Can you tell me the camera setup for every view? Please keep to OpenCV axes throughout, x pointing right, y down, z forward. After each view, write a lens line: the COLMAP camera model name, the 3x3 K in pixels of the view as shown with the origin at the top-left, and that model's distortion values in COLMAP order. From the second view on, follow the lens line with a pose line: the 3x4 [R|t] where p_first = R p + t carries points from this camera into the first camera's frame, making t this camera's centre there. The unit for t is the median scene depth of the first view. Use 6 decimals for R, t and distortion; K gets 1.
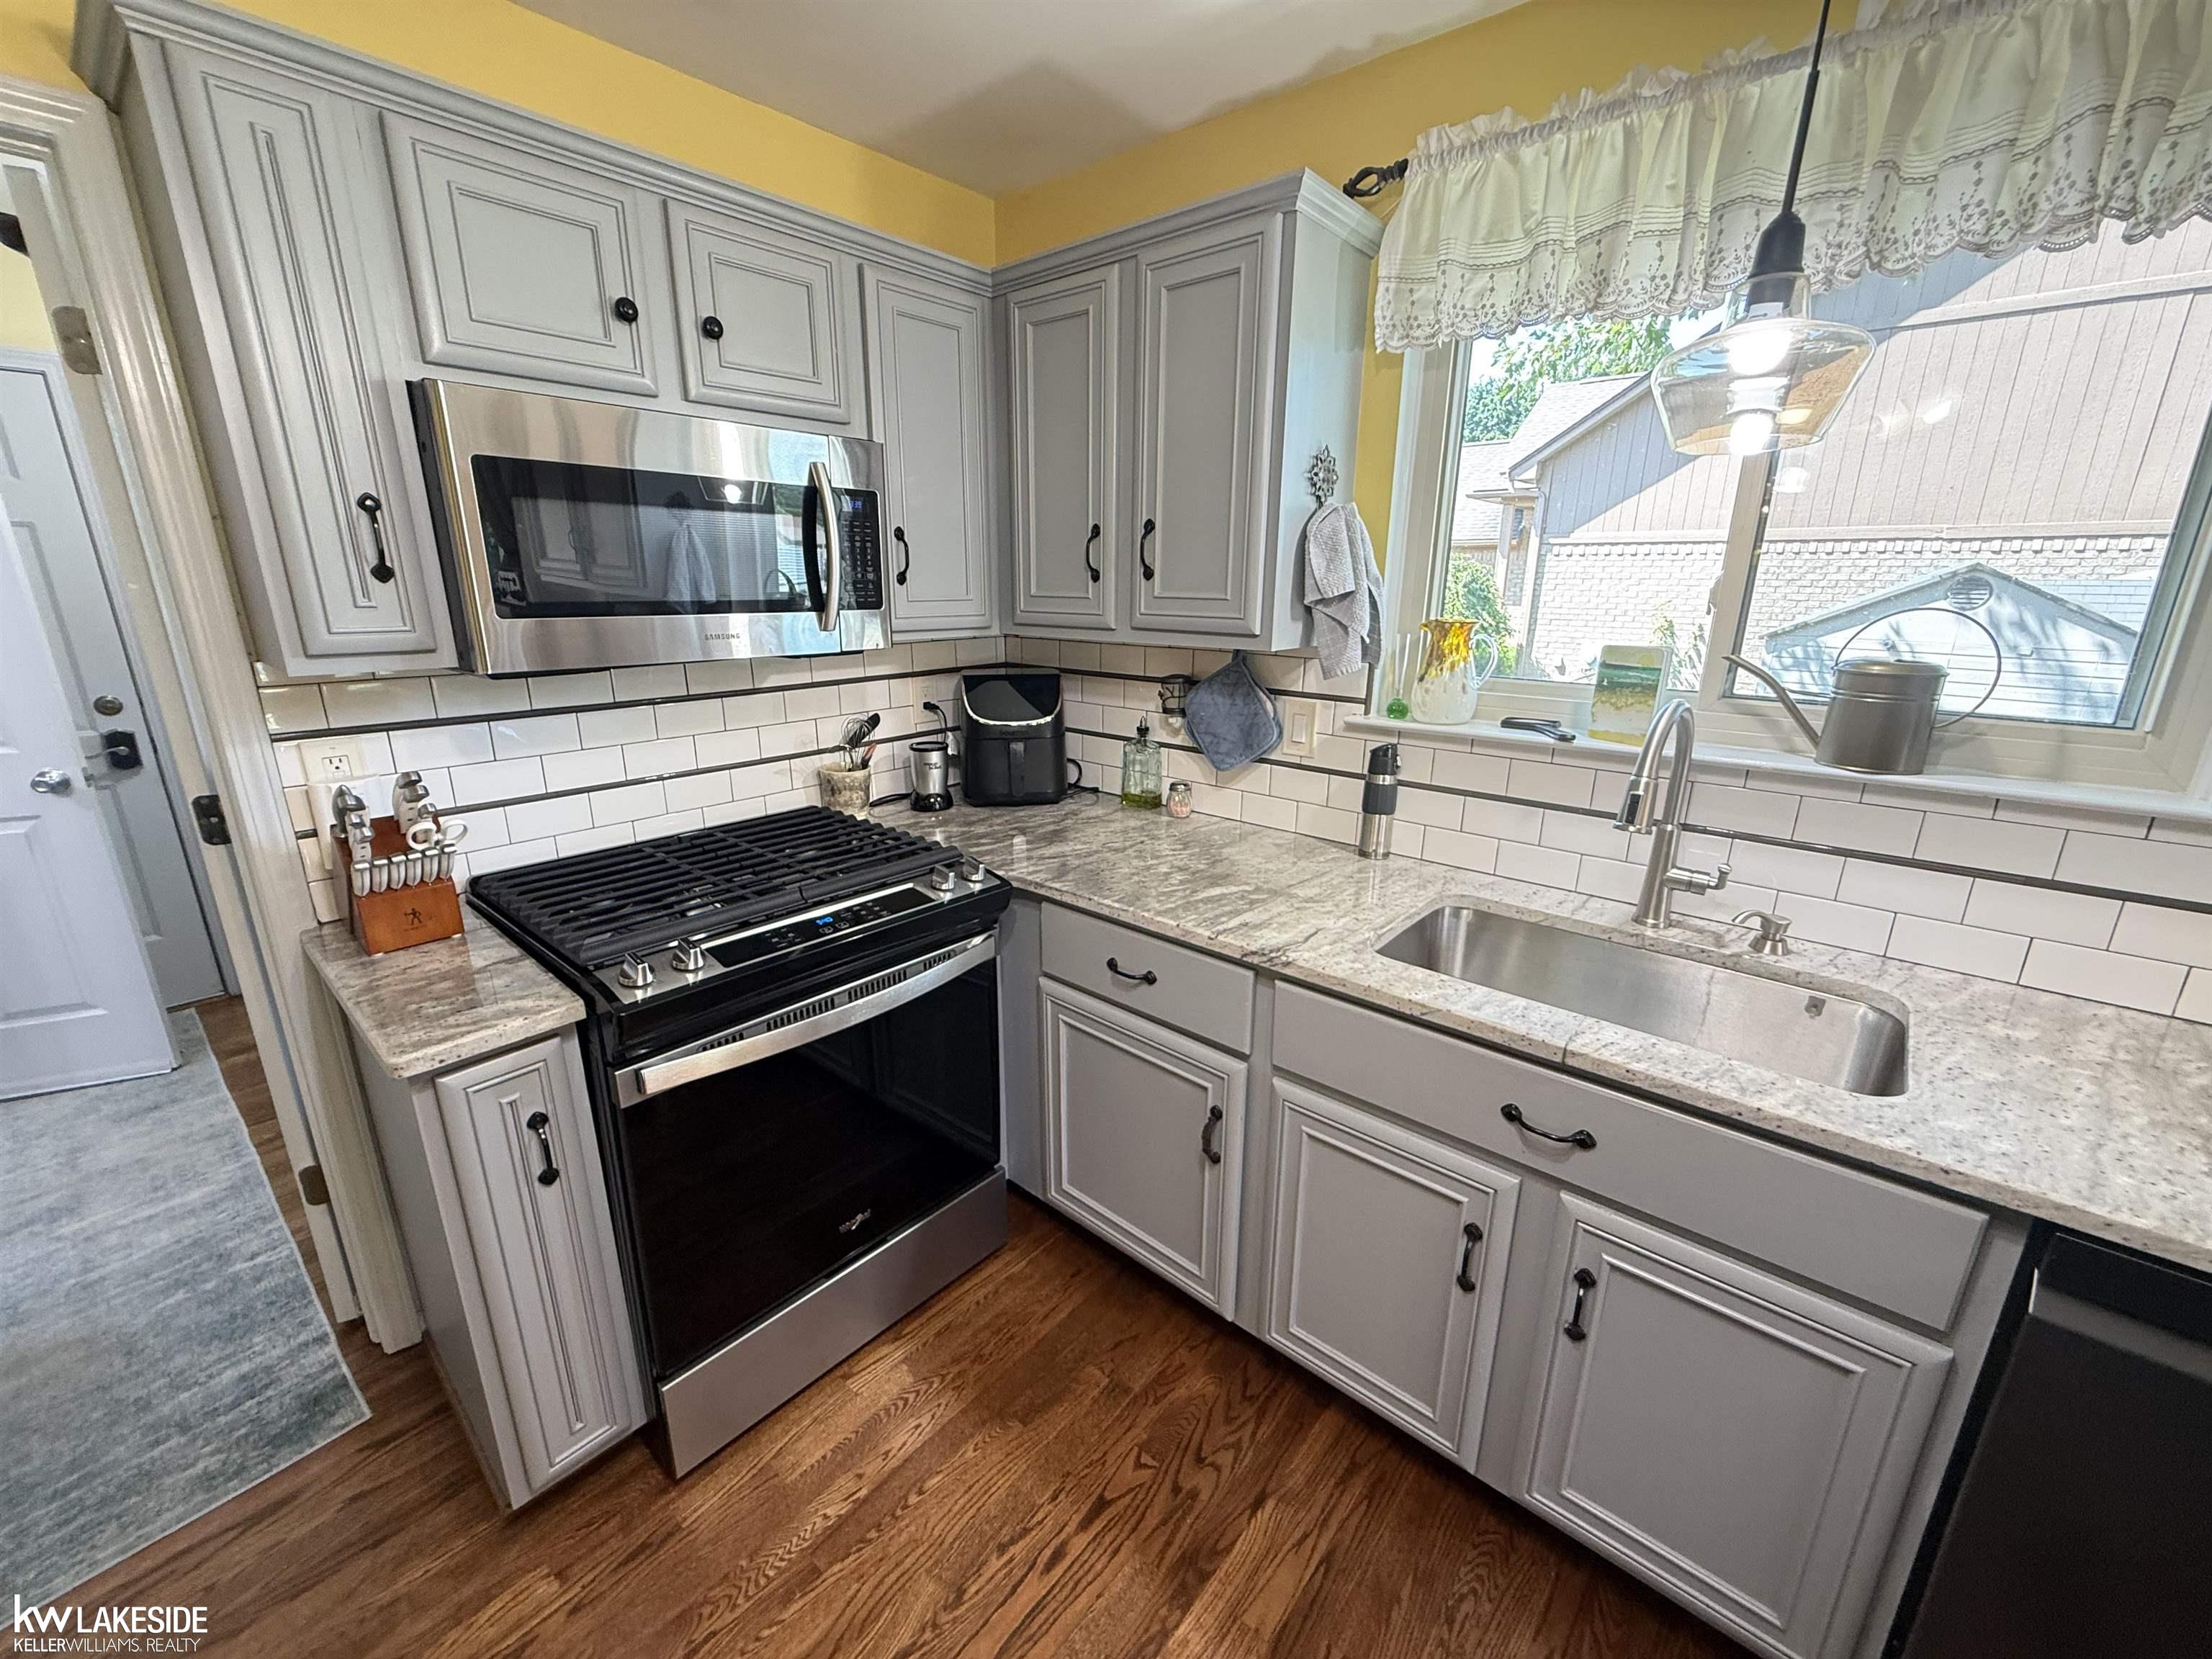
lens RADIAL K [[886.7, 0, 1106.0], [0, 886.7, 829.5], [0, 0, 1]] dist [-0.001688, -0.000291]
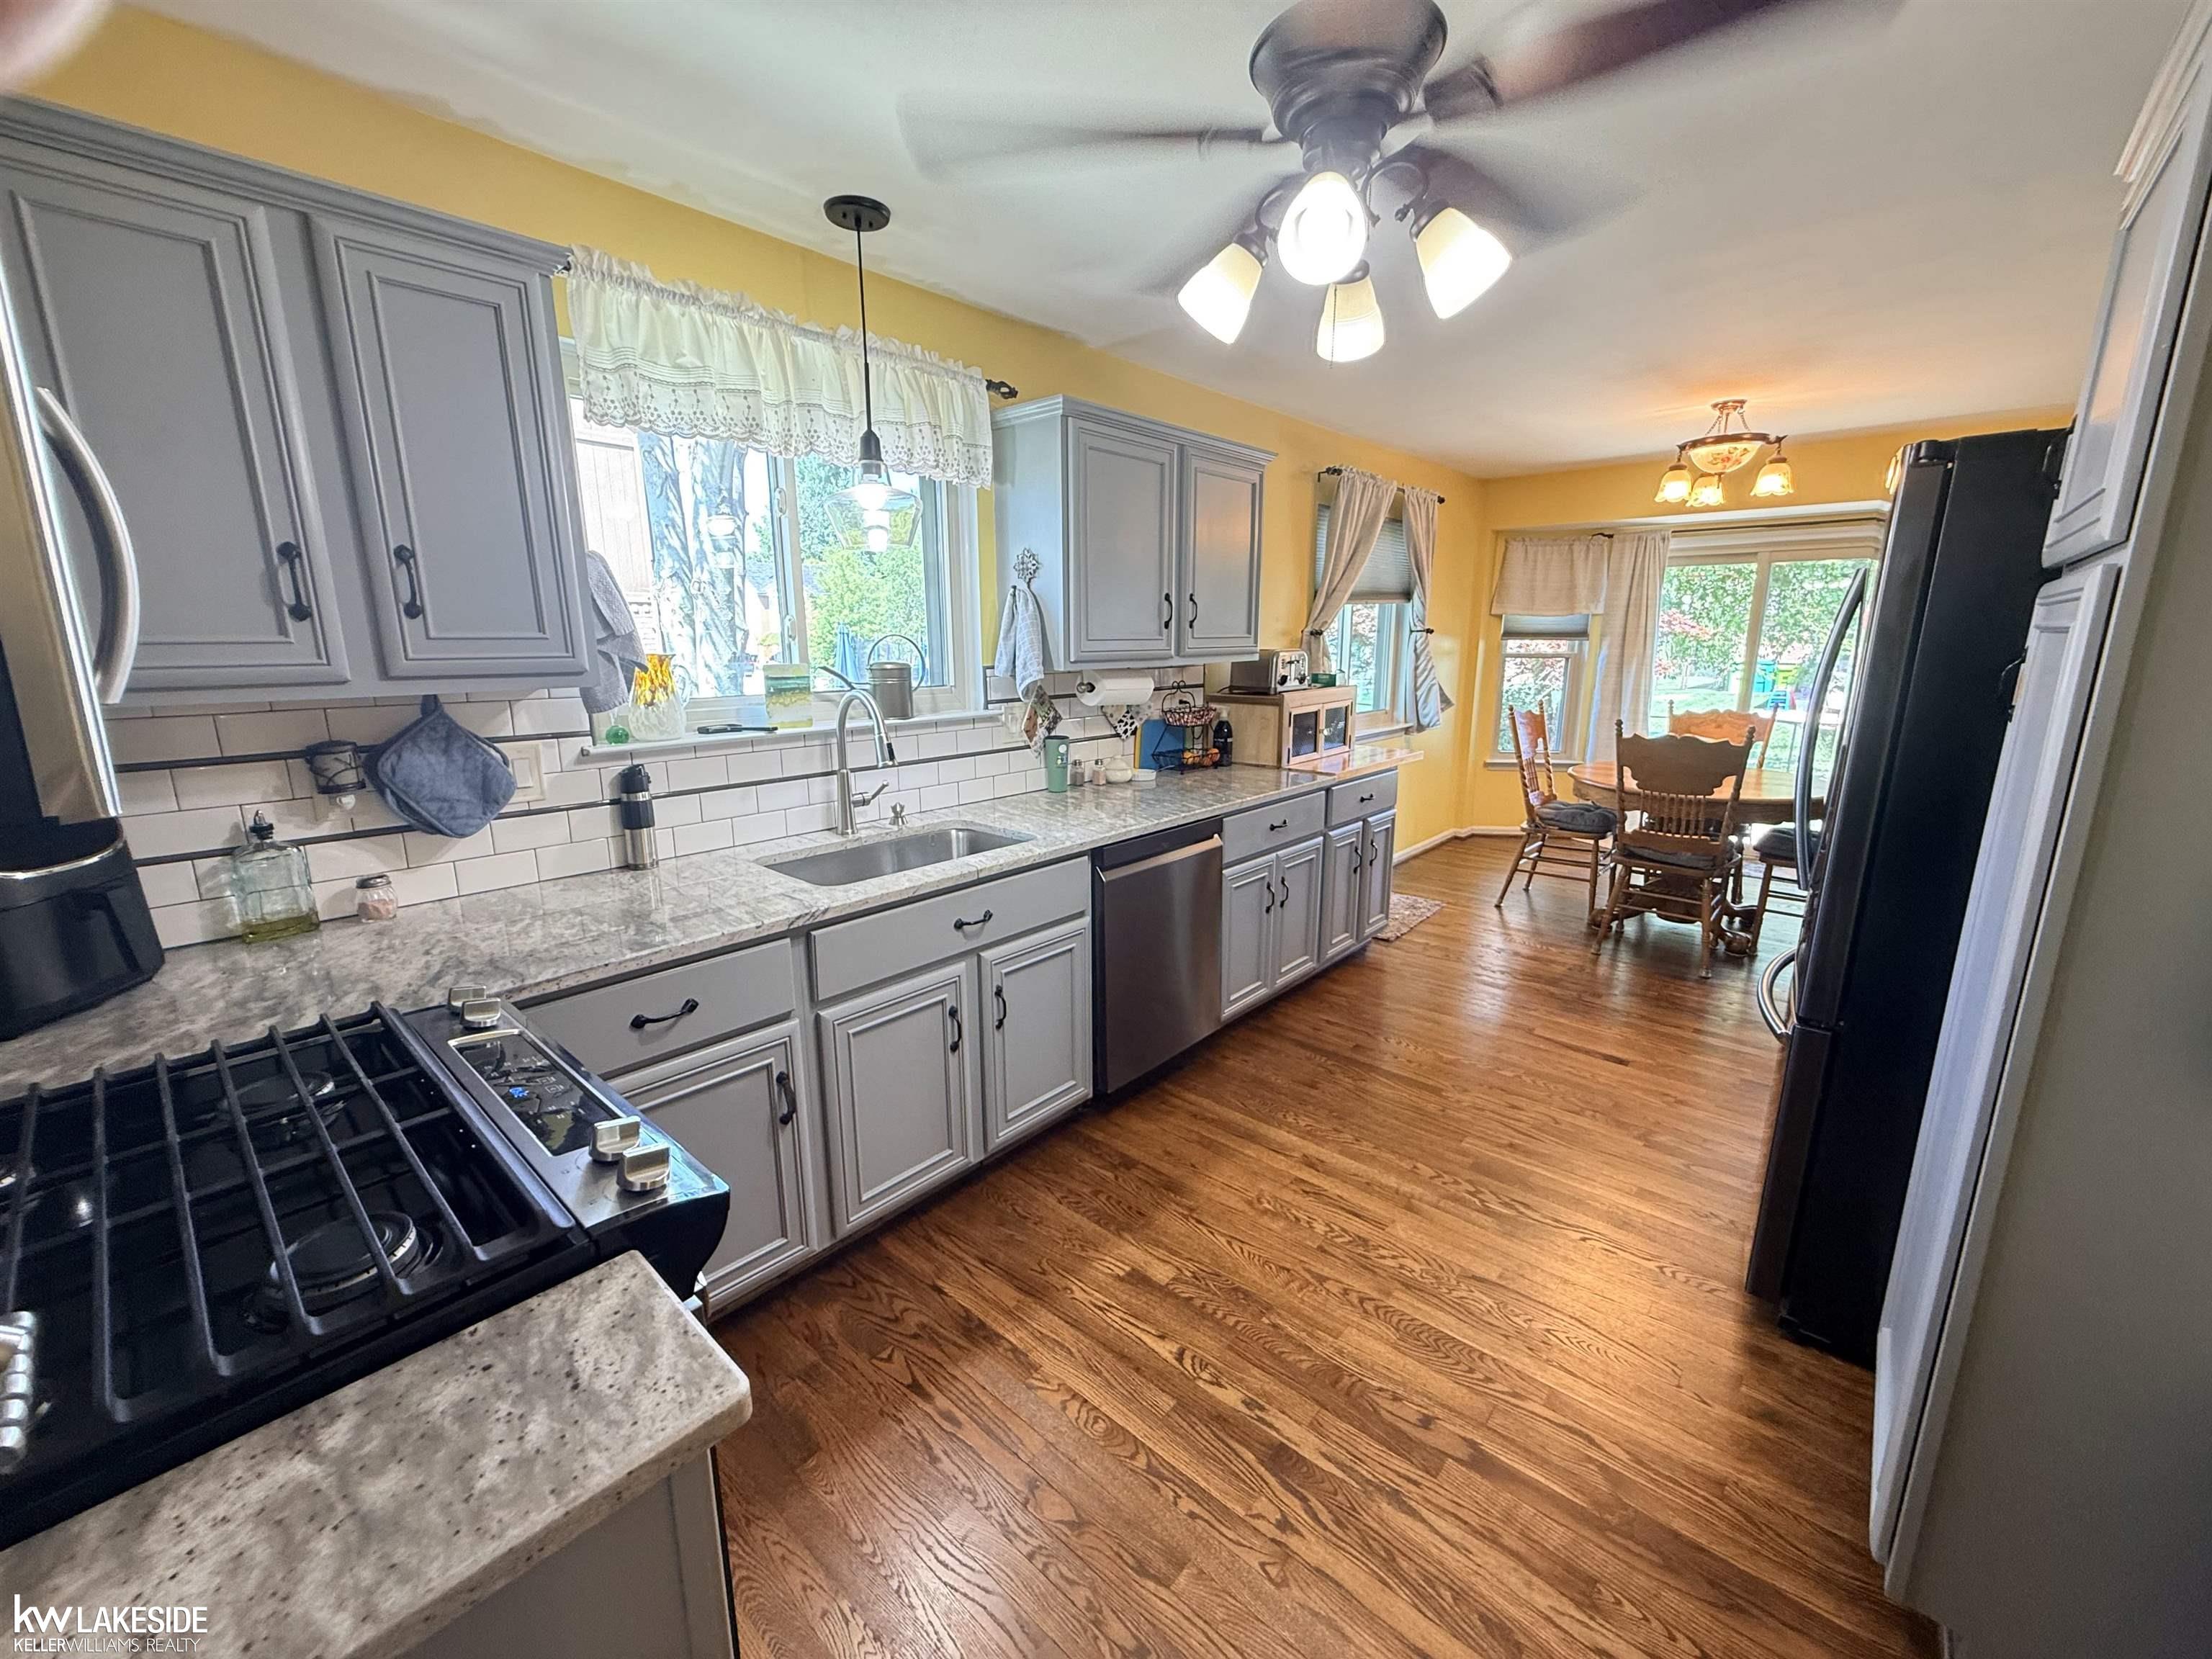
lens RADIAL K [[886.7, 0, 1106.0], [0, 886.7, 829.5], [0, 0, 1]] dist [-0.001688, -0.000291]
pose [[0.005437, -0.219616, 0.975571, -0.946194], [0.277159, 0.937696, 0.209545, -0.108160], [-0.960809, 0.269249, 0.065967, 0.451146]]
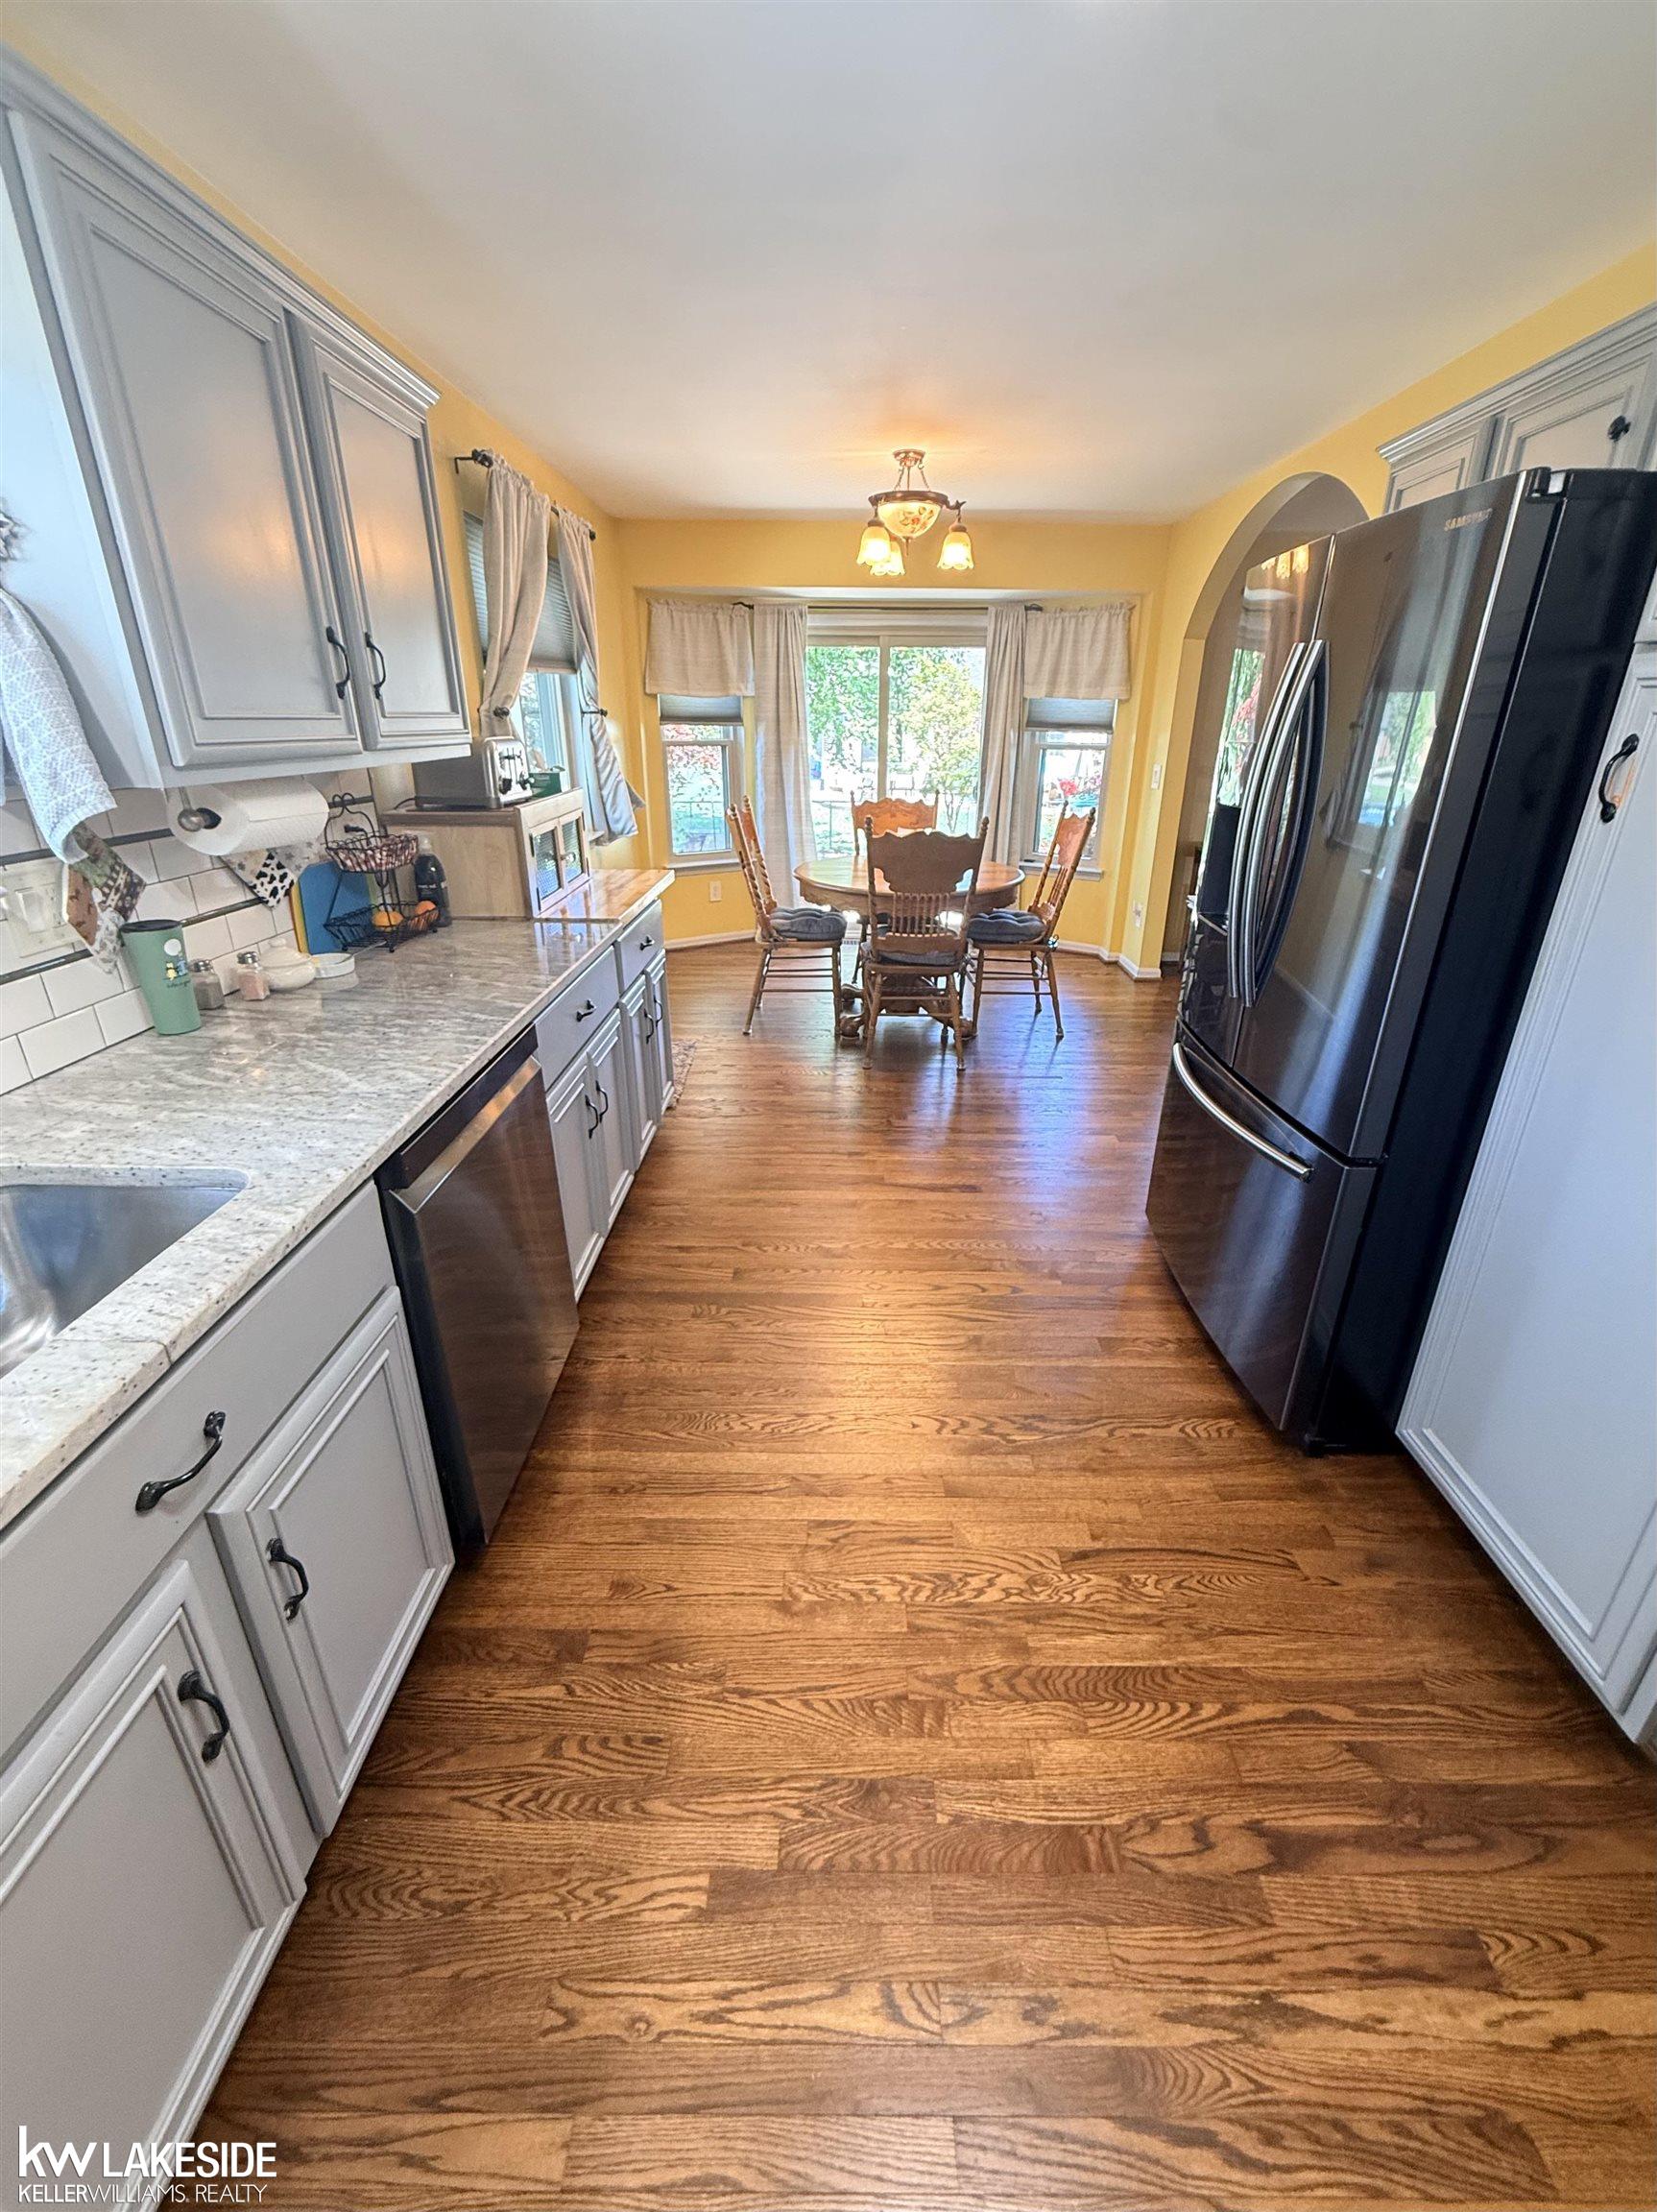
lens RADIAL K [[895.9, 0, 839.4], [0, 895.9, 1079.5], [0, 0, 1]] dist [0.001201, -0.000138]
pose [[-0.656527, -0.289856, 0.696388, -0.203212], [0.196447, 0.825658, 0.528864, -0.150933], [-0.728273, 0.484017, -0.485125, 0.641187]]
